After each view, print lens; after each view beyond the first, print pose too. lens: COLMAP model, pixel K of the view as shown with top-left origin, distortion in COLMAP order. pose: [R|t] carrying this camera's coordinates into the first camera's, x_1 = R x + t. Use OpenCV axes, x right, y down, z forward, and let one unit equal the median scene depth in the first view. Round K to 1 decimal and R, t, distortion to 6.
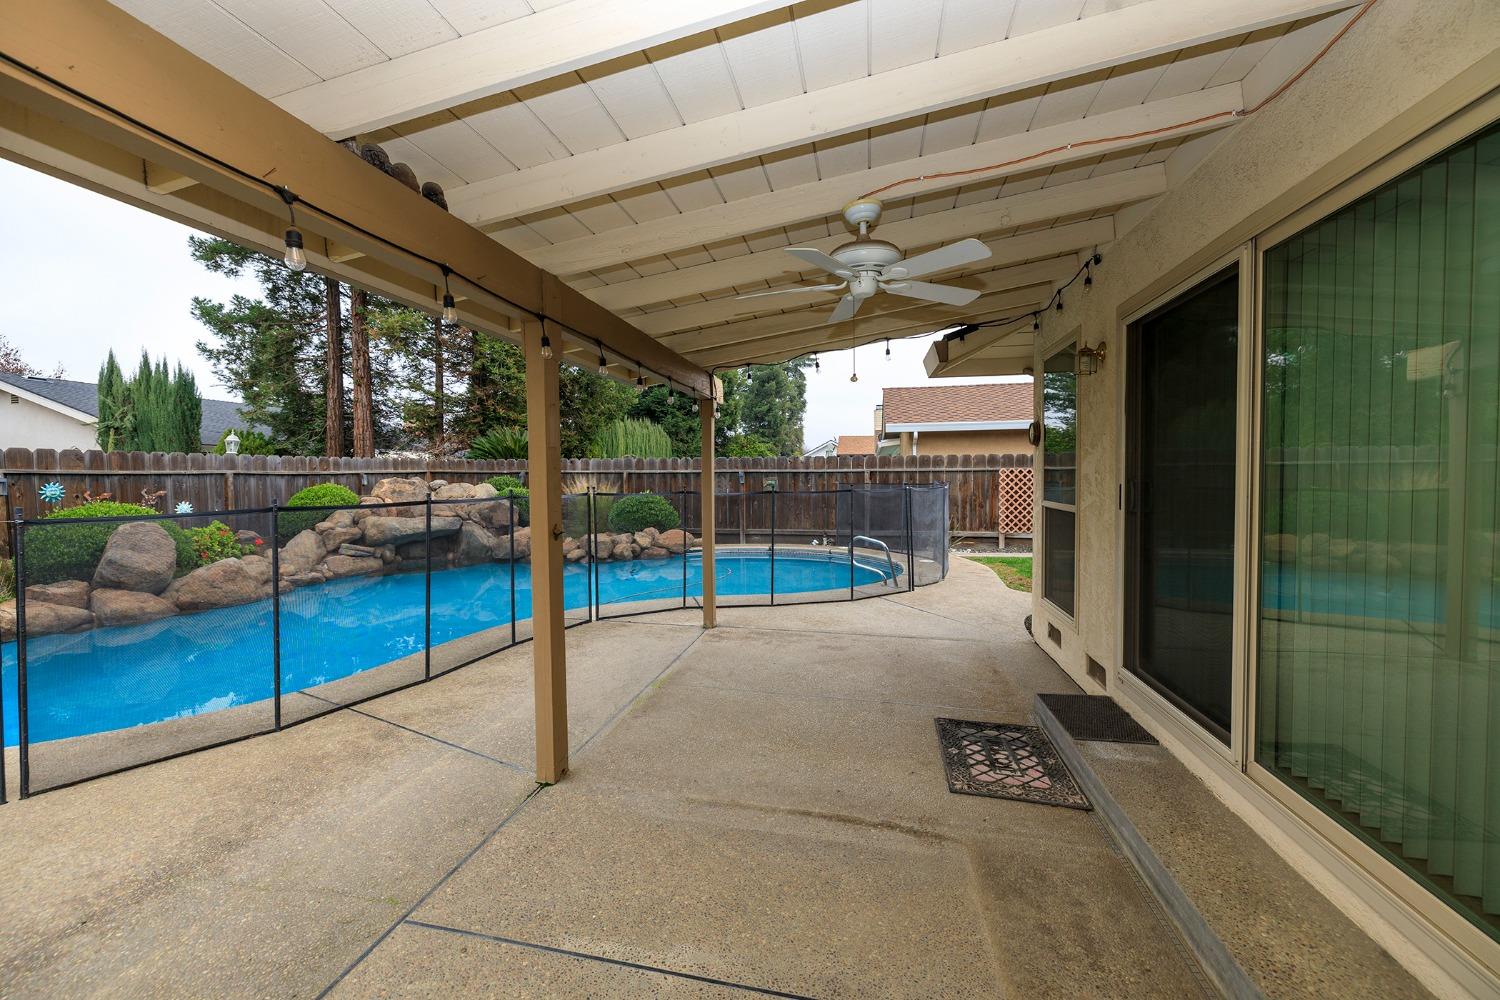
lens RADIAL K [[626.6, 0, 741.5], [0, 626.6, 495.2], [0, 0, 1]] dist [0.000102, 0.000053]
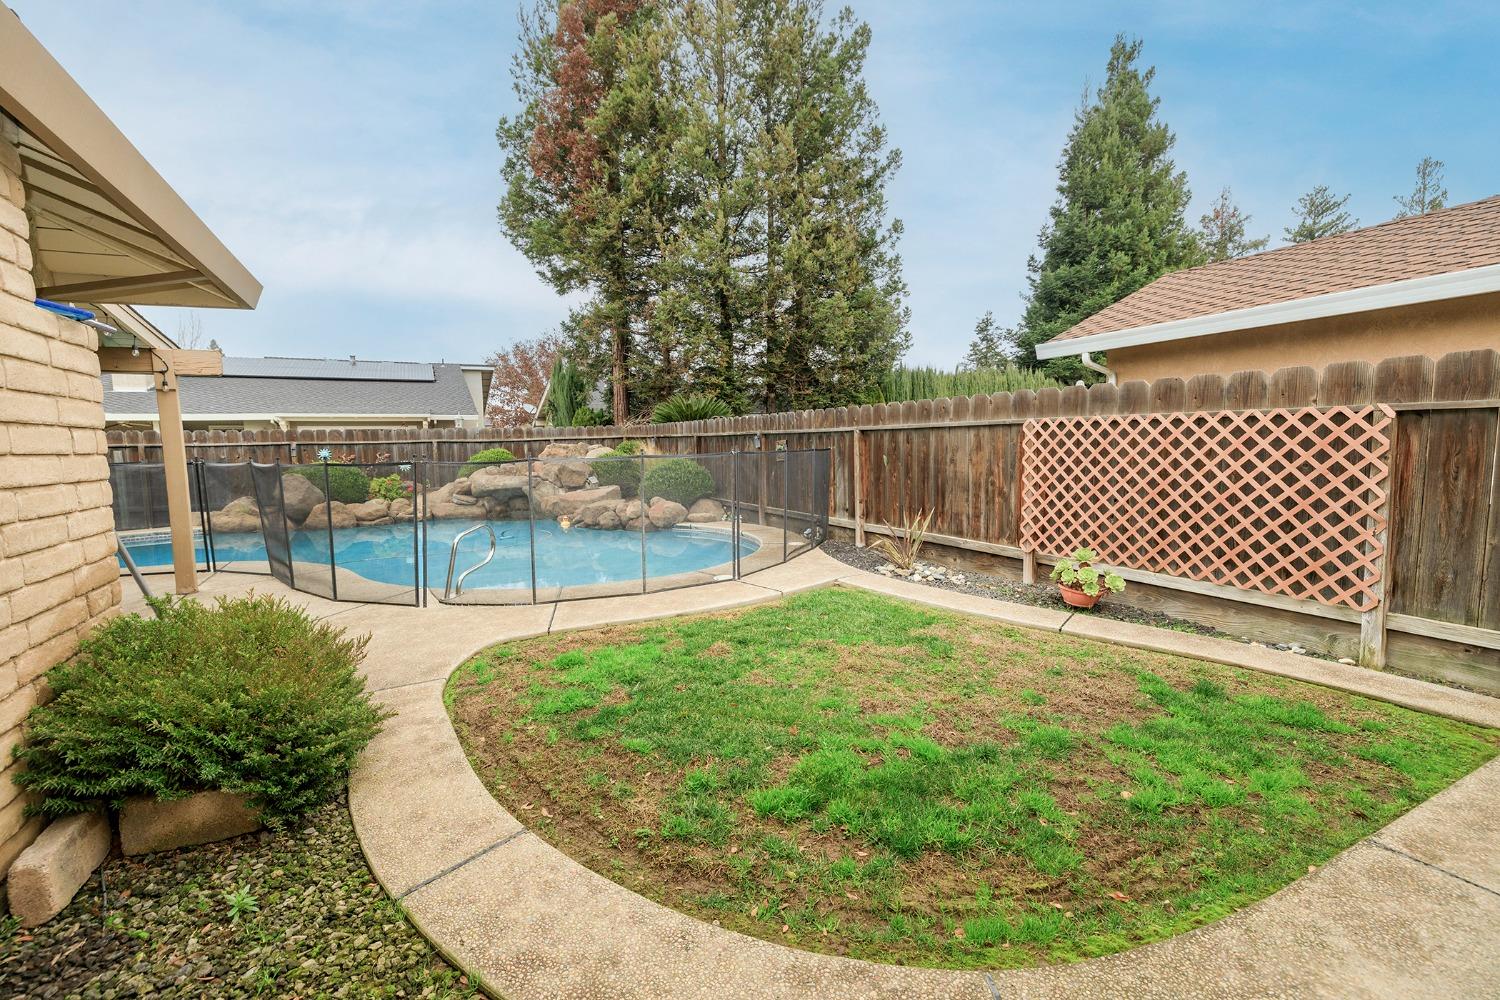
lens RADIAL K [[626.6, 0, 741.5], [0, 626.6, 495.2], [0, 0, 1]] dist [0.000102, 0.000053]
pose [[0.631956, 0.060293, -0.772655, 0.693233], [-0.008430, 0.997445, 0.070940, -0.017798], [0.774958, -0.038318, 0.630850, 0.556175]]
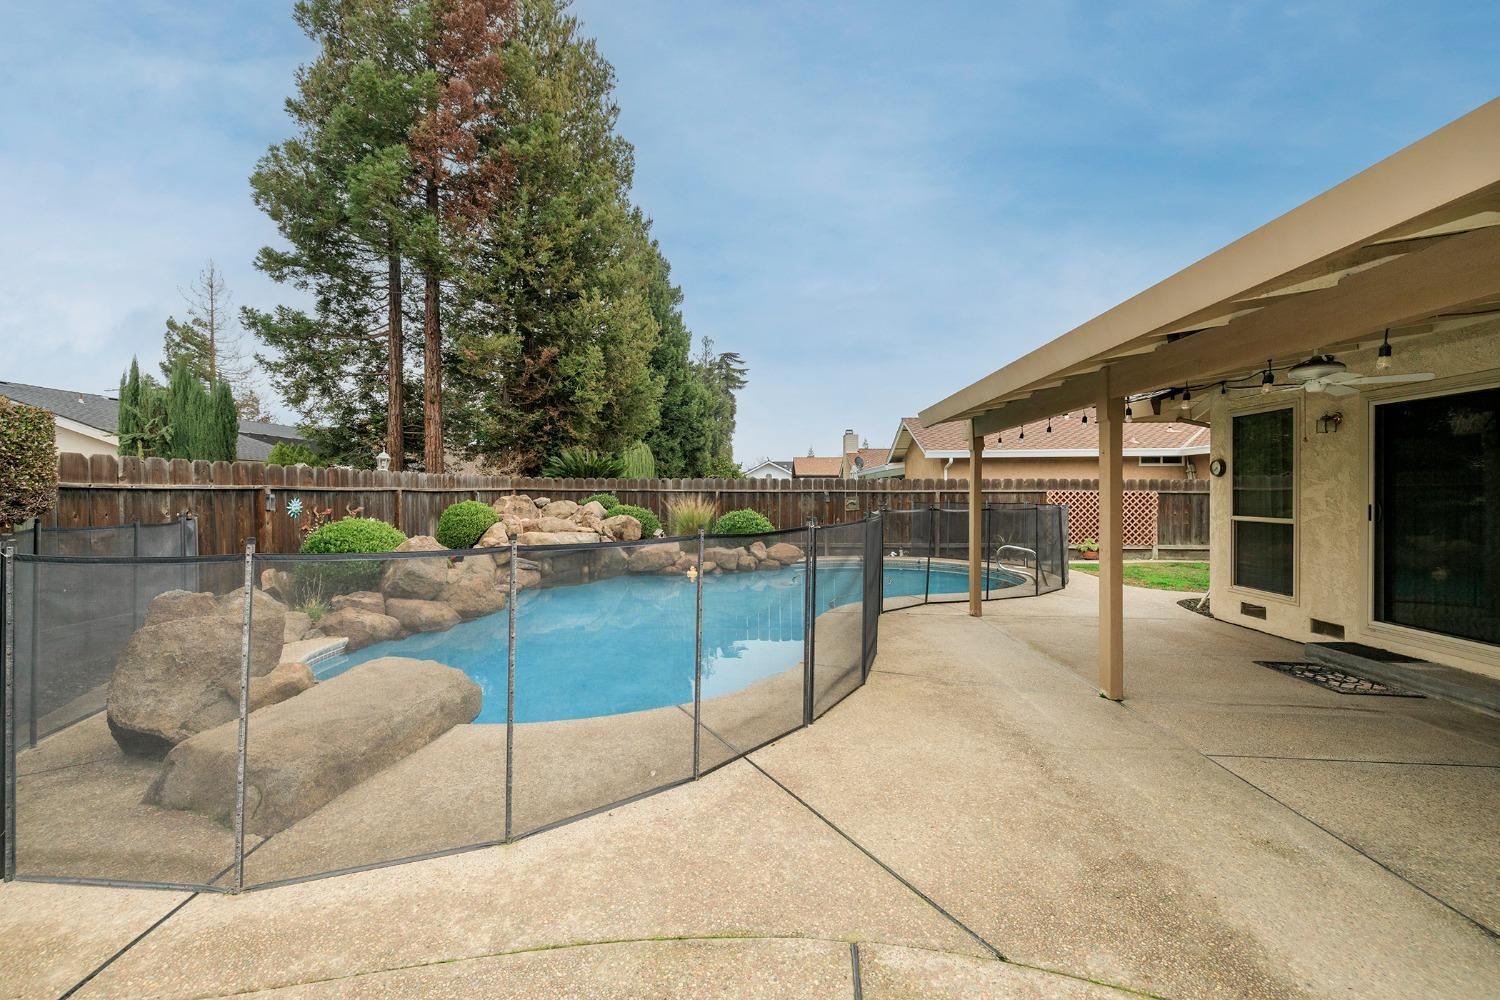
lens RADIAL K [[626.7, 0, 744.2], [0, 626.7, 495.0], [0, 0, 1]] dist [-0.001372, -0.000067]
pose [[0.986888, 0.006378, 0.161281, -0.375879], [-0.001548, 0.999547, -0.030053, 0.002760], [-0.161400, 0.029409, 0.986451, -0.094404]]
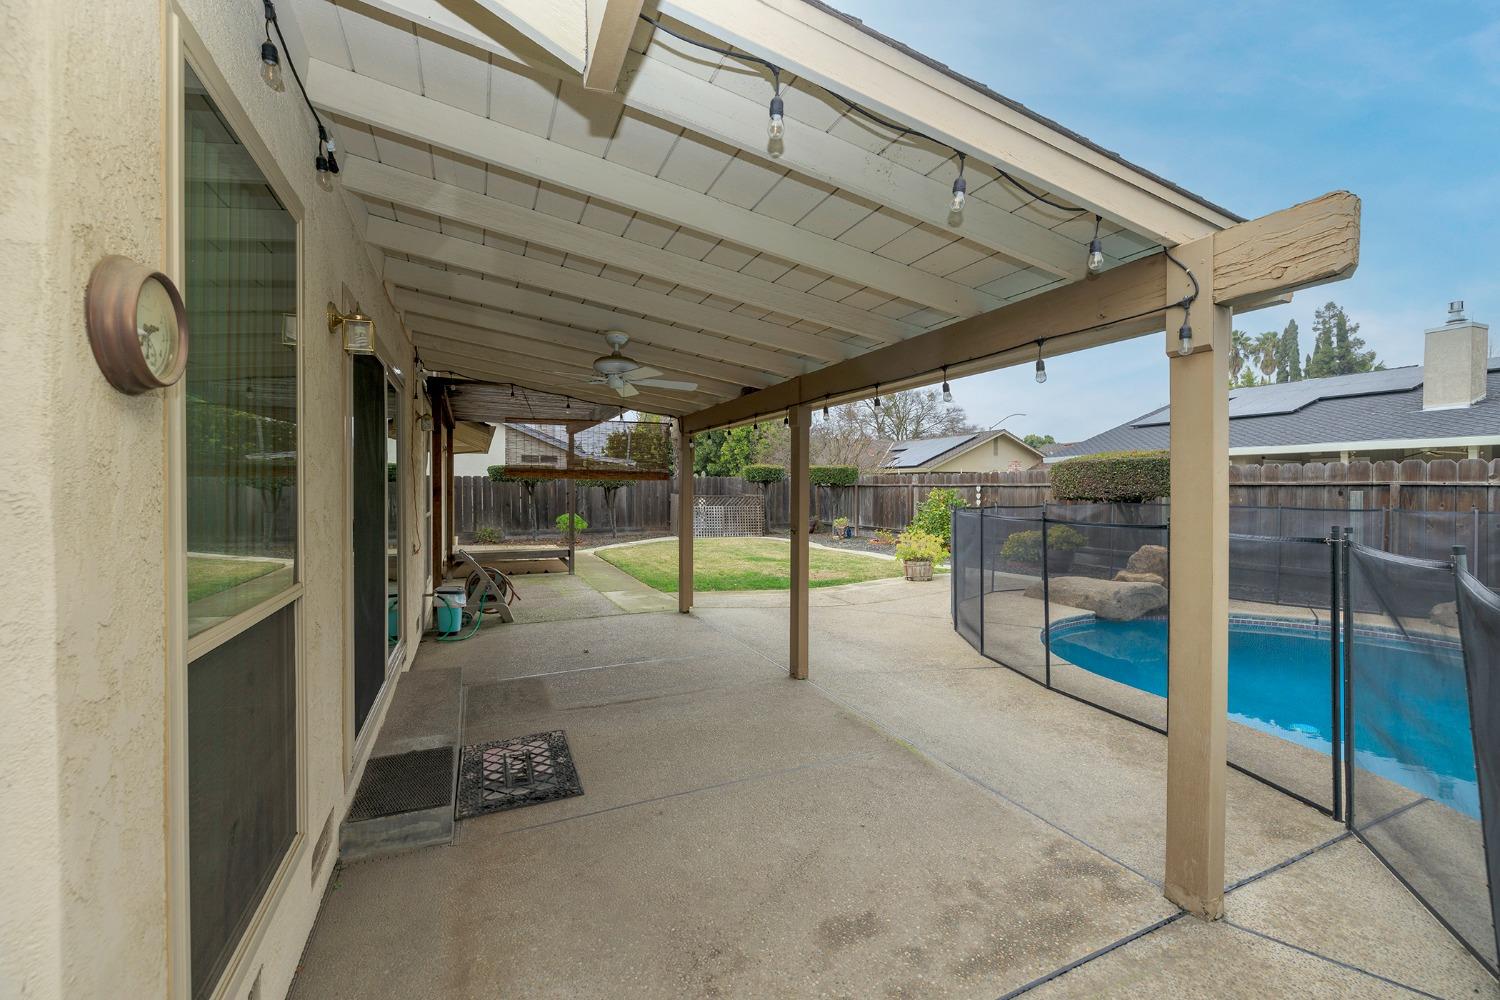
lens RADIAL K [[626.6, 0, 741.5], [0, 626.6, 495.2], [0, 0, 1]] dist [0.000102, 0.000053]
pose [[-0.821706, 0.015675, -0.569696, 0.202877], [-0.010116, 0.999063, 0.042080, -0.026952], [0.569821, 0.040341, -0.820778, 0.599447]]
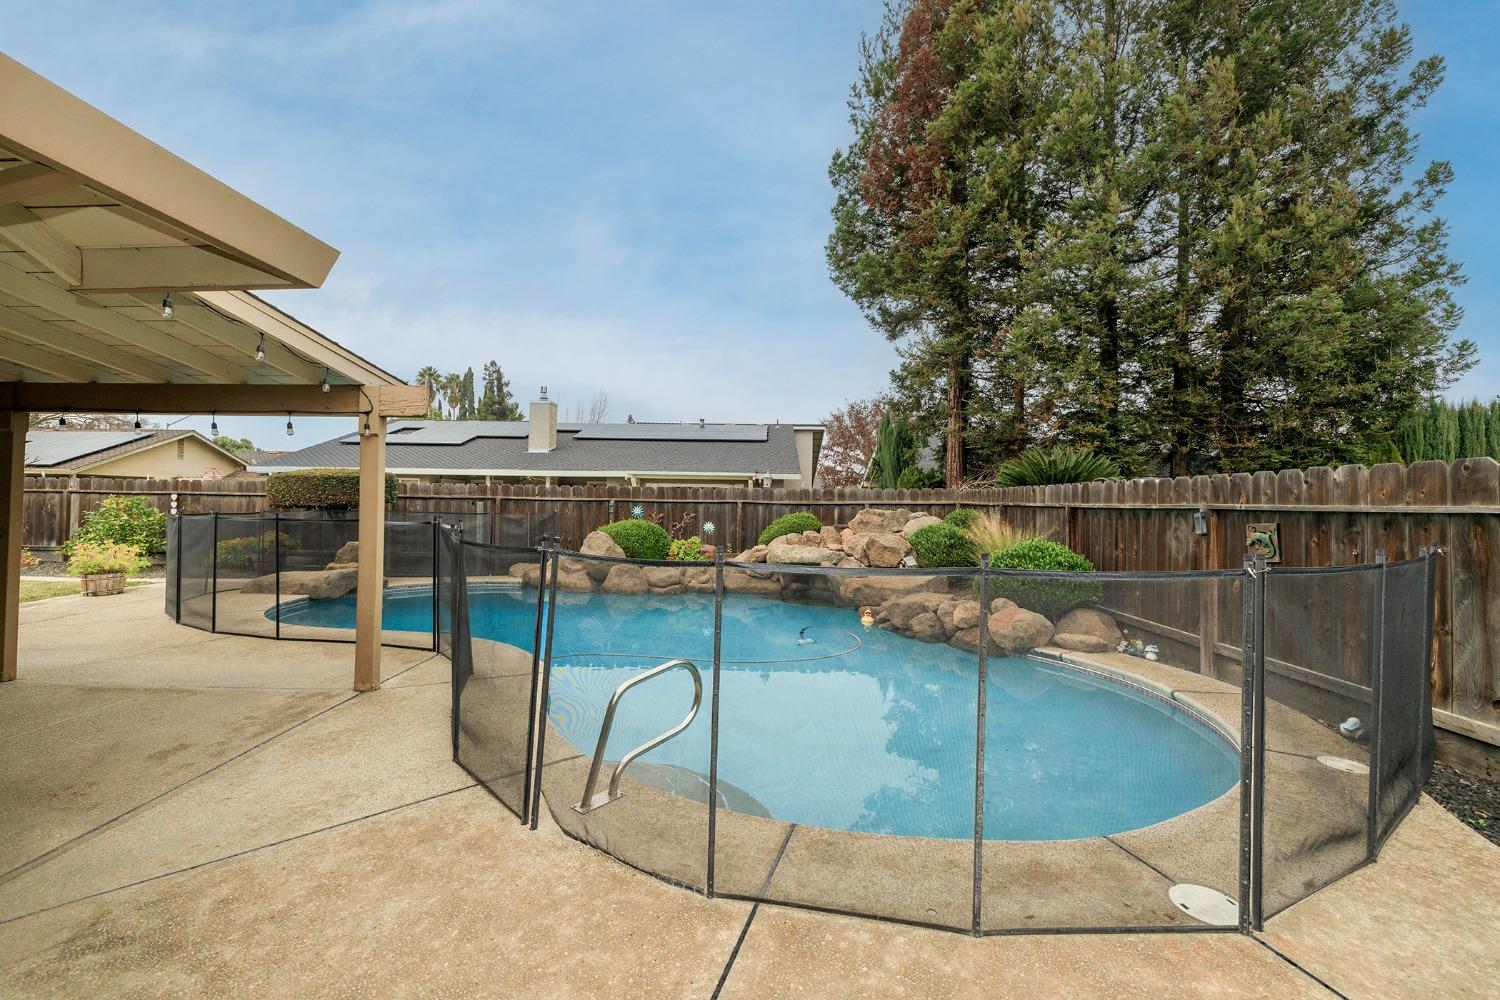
lens RADIAL K [[626.7, 0, 744.2], [0, 626.7, 495.0], [0, 0, 1]] dist [-0.001372, -0.000067]
pose [[0.166384, -0.004824, -0.986049, 0.440582], [-0.046407, 0.998842, -0.012718, -0.030011], [0.984968, 0.047876, 0.165968, 0.700426]]
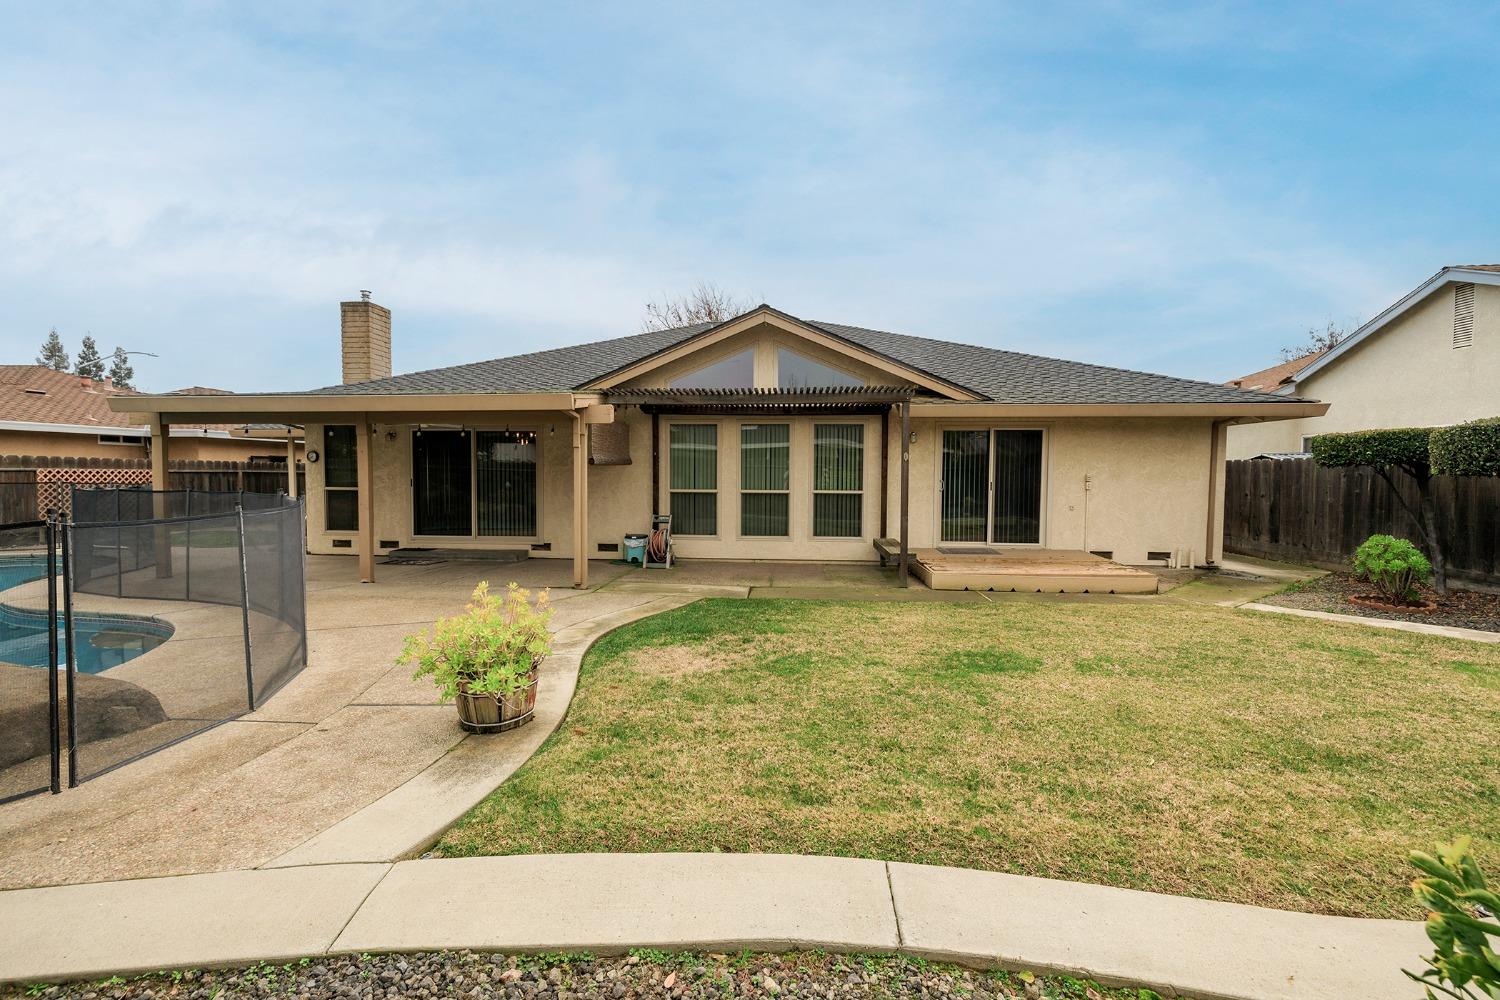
lens RADIAL K [[625.8, 0, 743.4], [0, 625.8, 499.6], [0, 0, 1]] dist [0.000680, -0.000172]
pose [[-0.121795, -0.034885, 0.991942, -0.876915], [0.028598, 0.998844, 0.038639, 0.004327], [-0.992143, 0.033073, -0.120657, -0.095180]]
